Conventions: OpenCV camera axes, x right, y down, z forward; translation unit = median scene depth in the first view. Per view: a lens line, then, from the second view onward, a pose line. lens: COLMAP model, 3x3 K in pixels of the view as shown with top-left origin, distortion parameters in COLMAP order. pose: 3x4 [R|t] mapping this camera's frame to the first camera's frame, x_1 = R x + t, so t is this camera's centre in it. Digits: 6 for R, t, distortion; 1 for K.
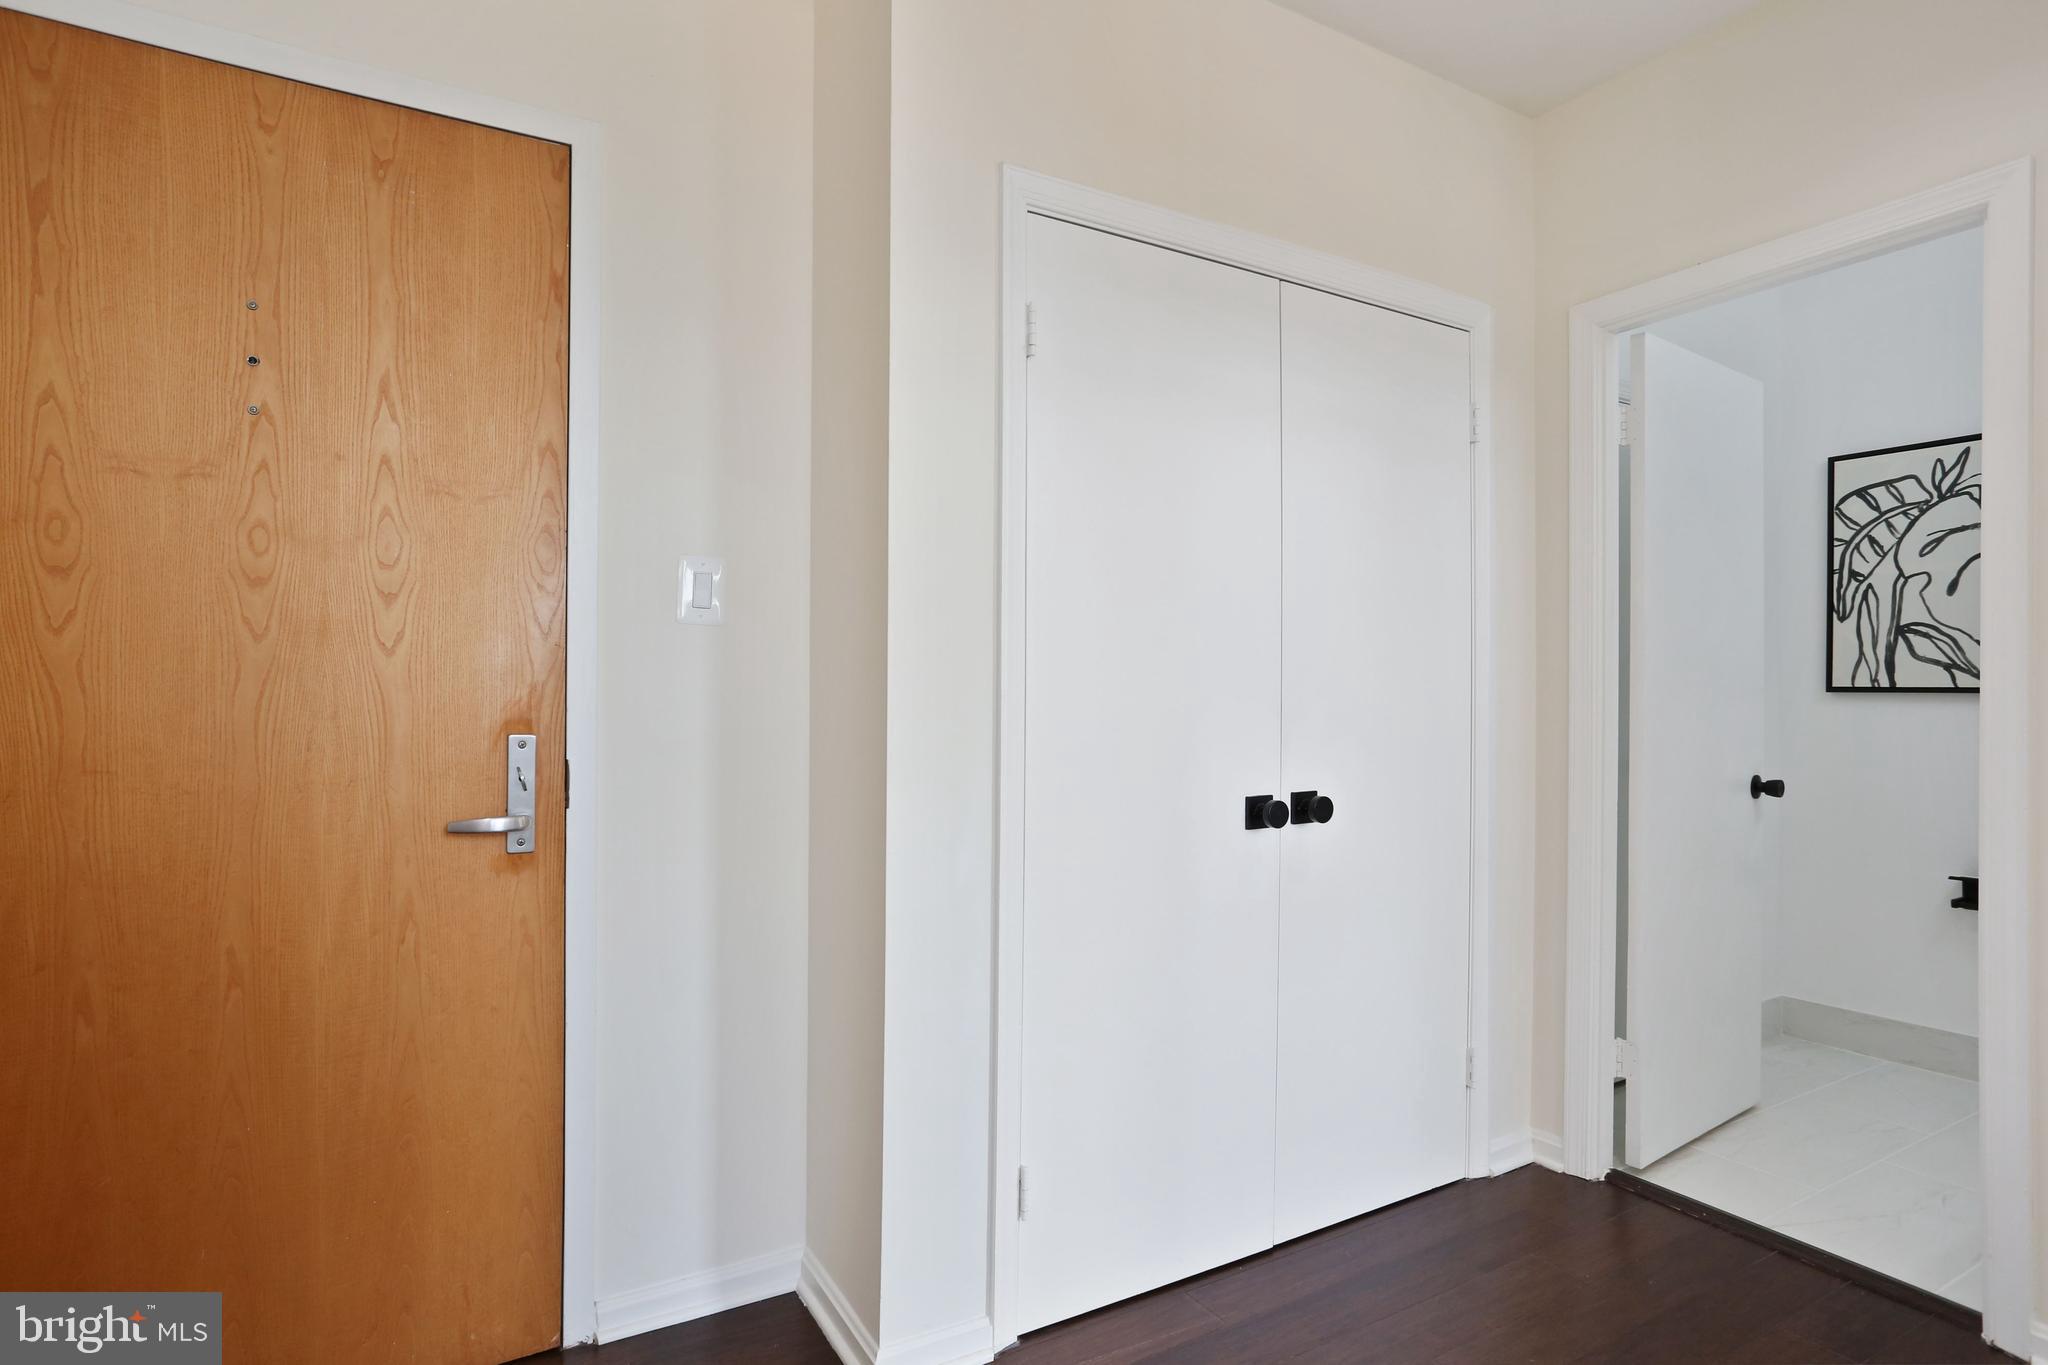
lens RADIAL K [[1074.2, 0, 1024.0], [0, 1074.2, 682.5], [0, 0, 1]] dist [-0.003255, 0.000023]
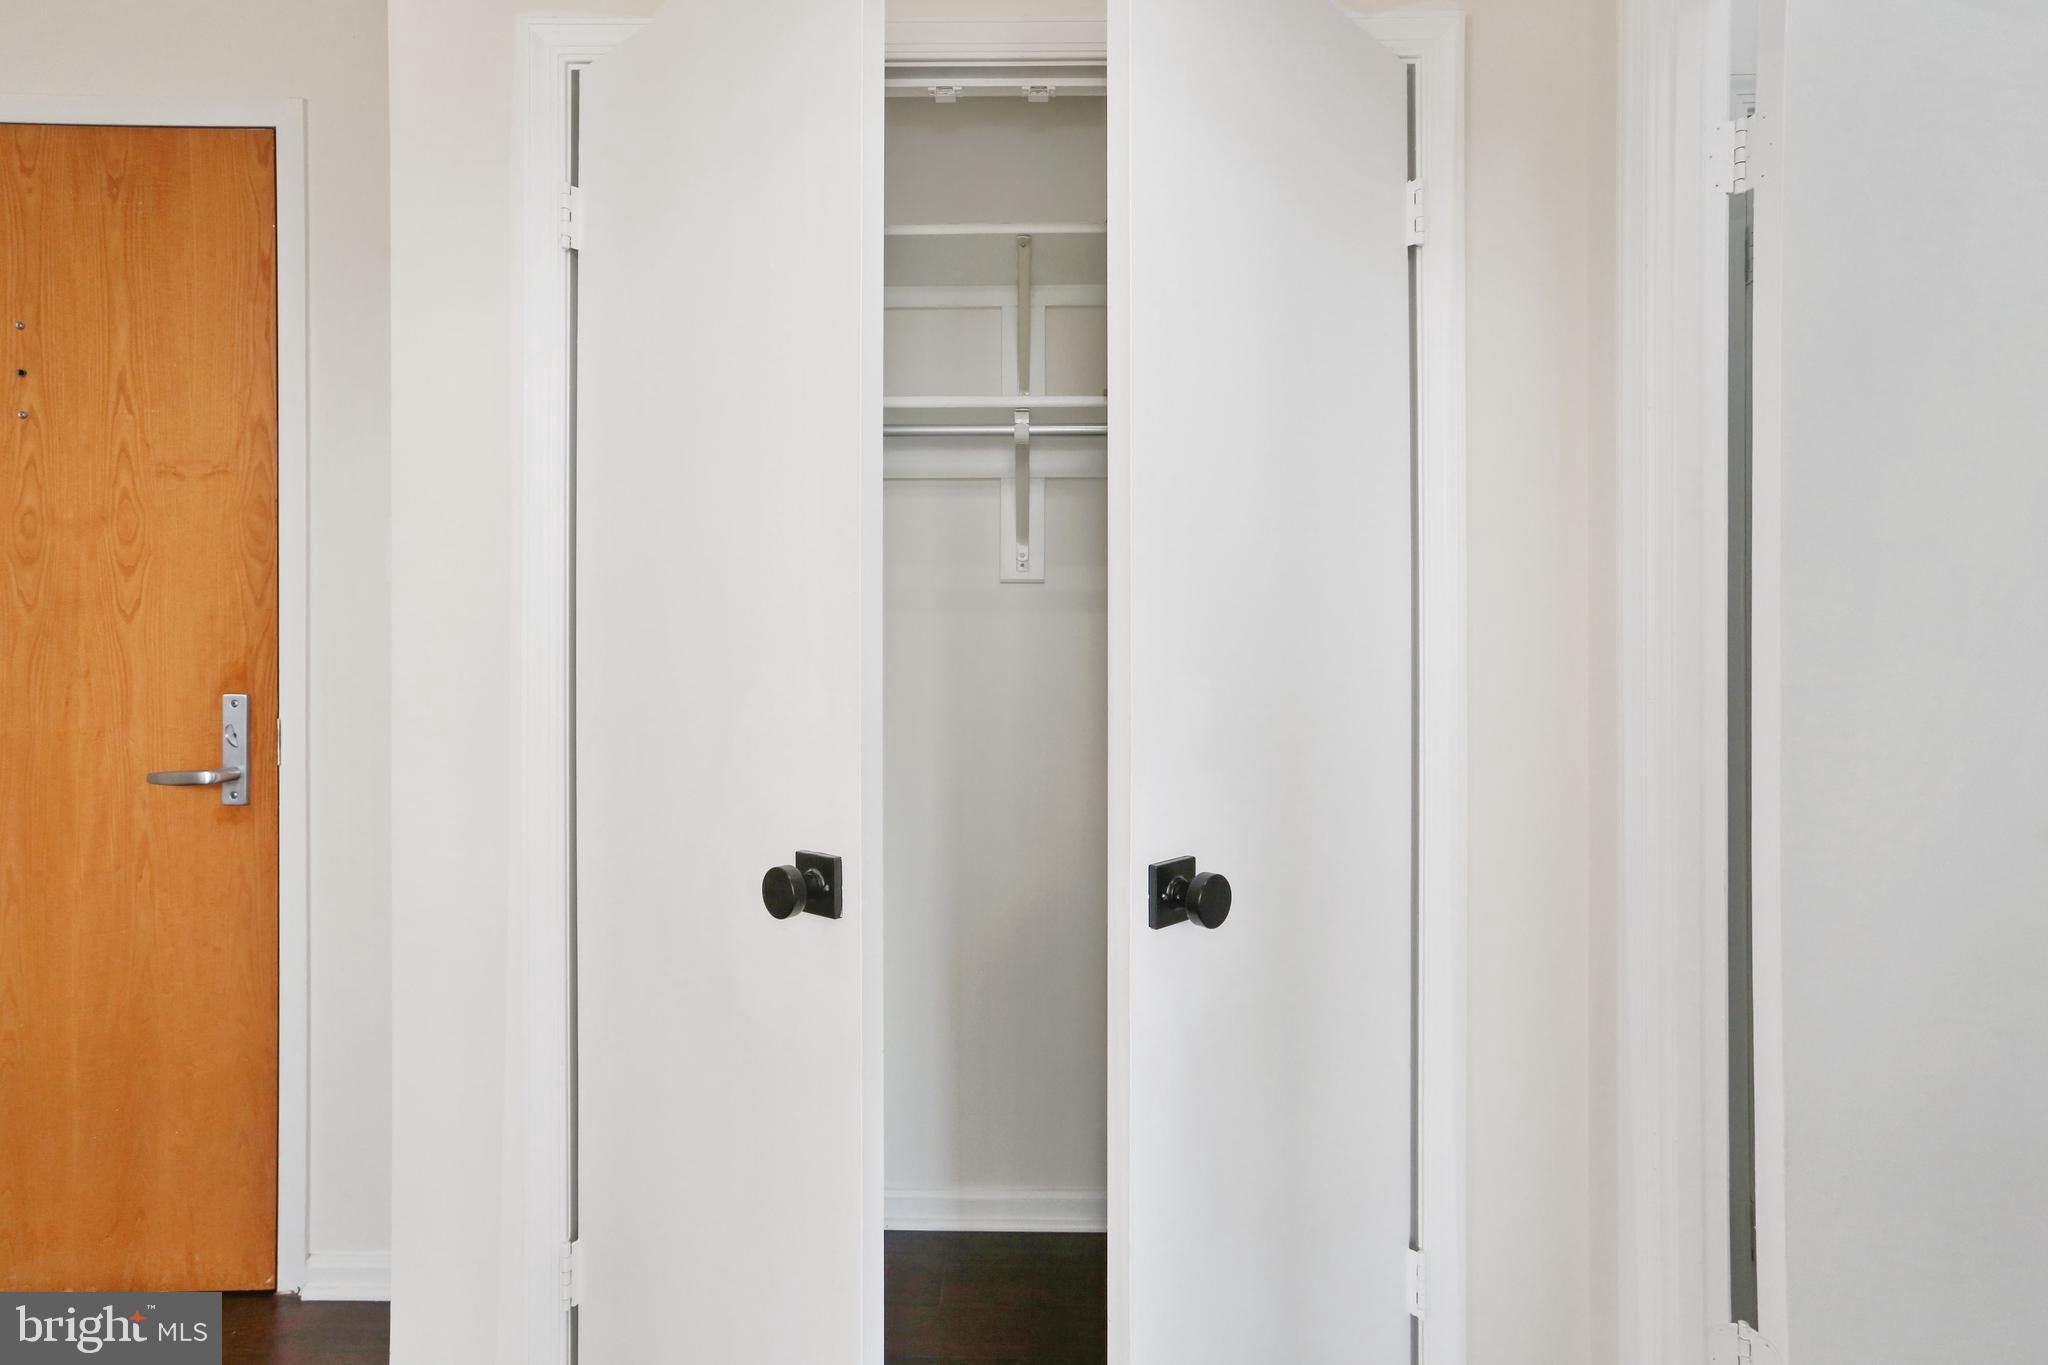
lens RADIAL K [[1074.2, 0, 1024.0], [0, 1074.2, 682.5], [0, 0, 1]] dist [-0.003255, 0.000023]
pose [[0.971485, -0.004579, 0.237058, 0.054089], [-0.003611, 0.999412, 0.034100, -0.002845], [-0.237075, -0.033983, 0.970897, -0.315496]]
